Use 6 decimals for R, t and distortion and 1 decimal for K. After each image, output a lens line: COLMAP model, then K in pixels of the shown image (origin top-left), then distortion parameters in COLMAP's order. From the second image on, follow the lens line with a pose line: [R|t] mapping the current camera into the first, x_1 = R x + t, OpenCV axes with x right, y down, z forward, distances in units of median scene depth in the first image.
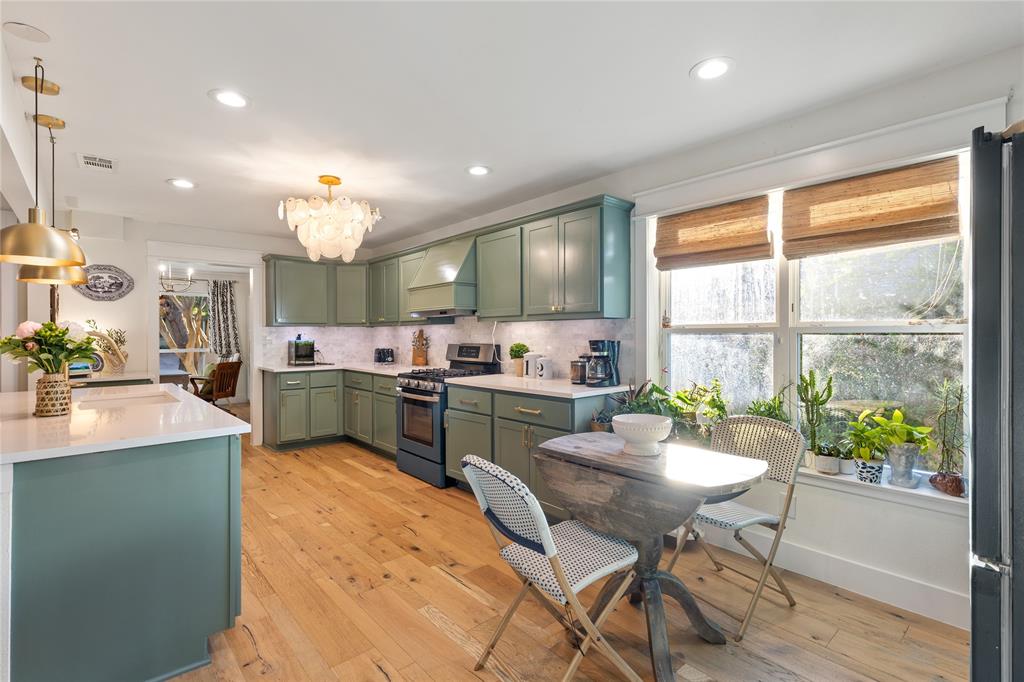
lens RADIAL K [[468.5, 0, 508.8], [0, 468.5, 335.8], [0, 0, 1]] dist [-0.002202, -0.001571]
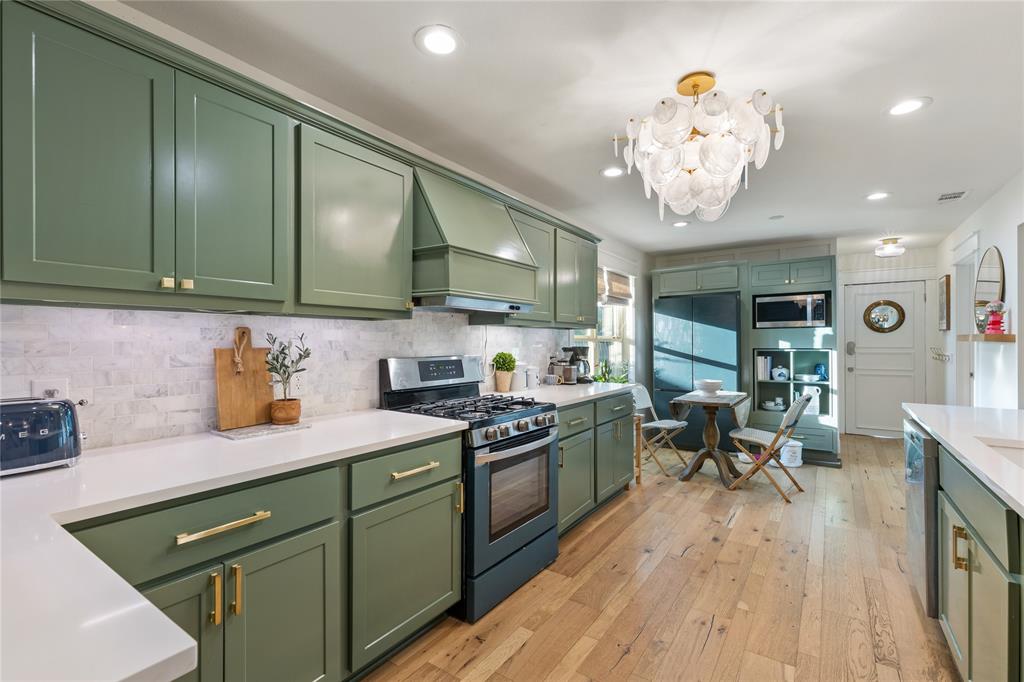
lens RADIAL K [[468.5, 0, 508.9], [0, 468.5, 345.9], [0, 0, 1]] dist [-0.002202, -0.001571]
pose [[-0.241159, -0.002128, 0.970483, -0.901580], [0.007285, 0.999965, 0.004003, 0.001645], [-0.970458, 0.008036, -0.241135, 1.372695]]
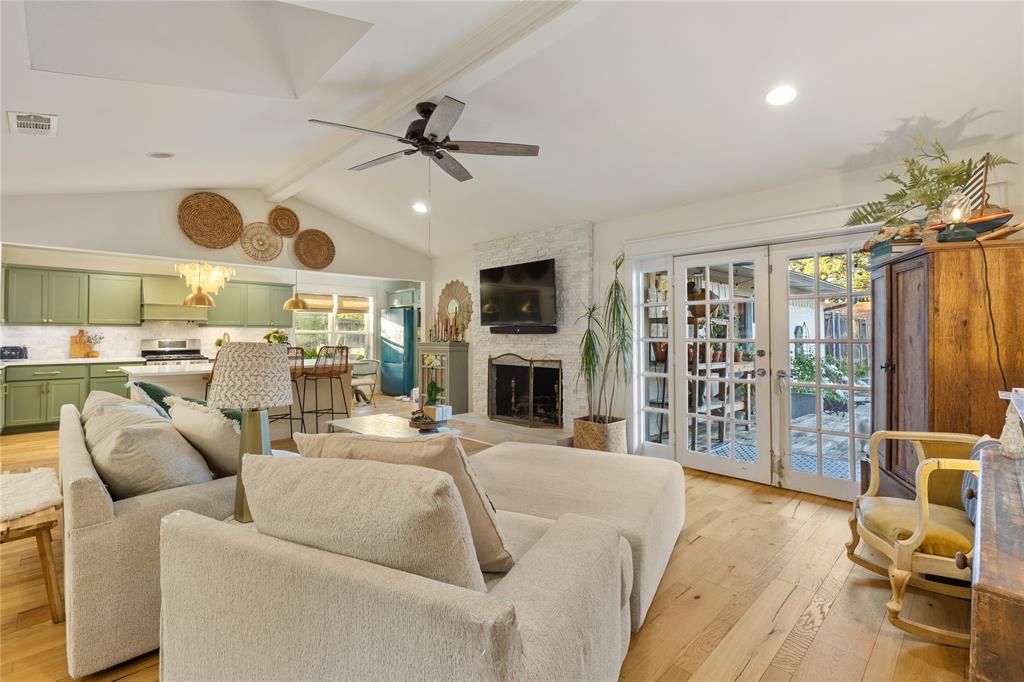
lens RADIAL K [[468.5, 0, 512.6], [0, 468.5, 333.8], [0, 0, 1]] dist [-0.002202, -0.001571]
pose [[-0.049790, 0.002590, 0.998756, -2.309347], [0.001486, 0.999996, -0.002519, 0.003529], [-0.998759, 0.001359, -0.049794, -0.141284]]
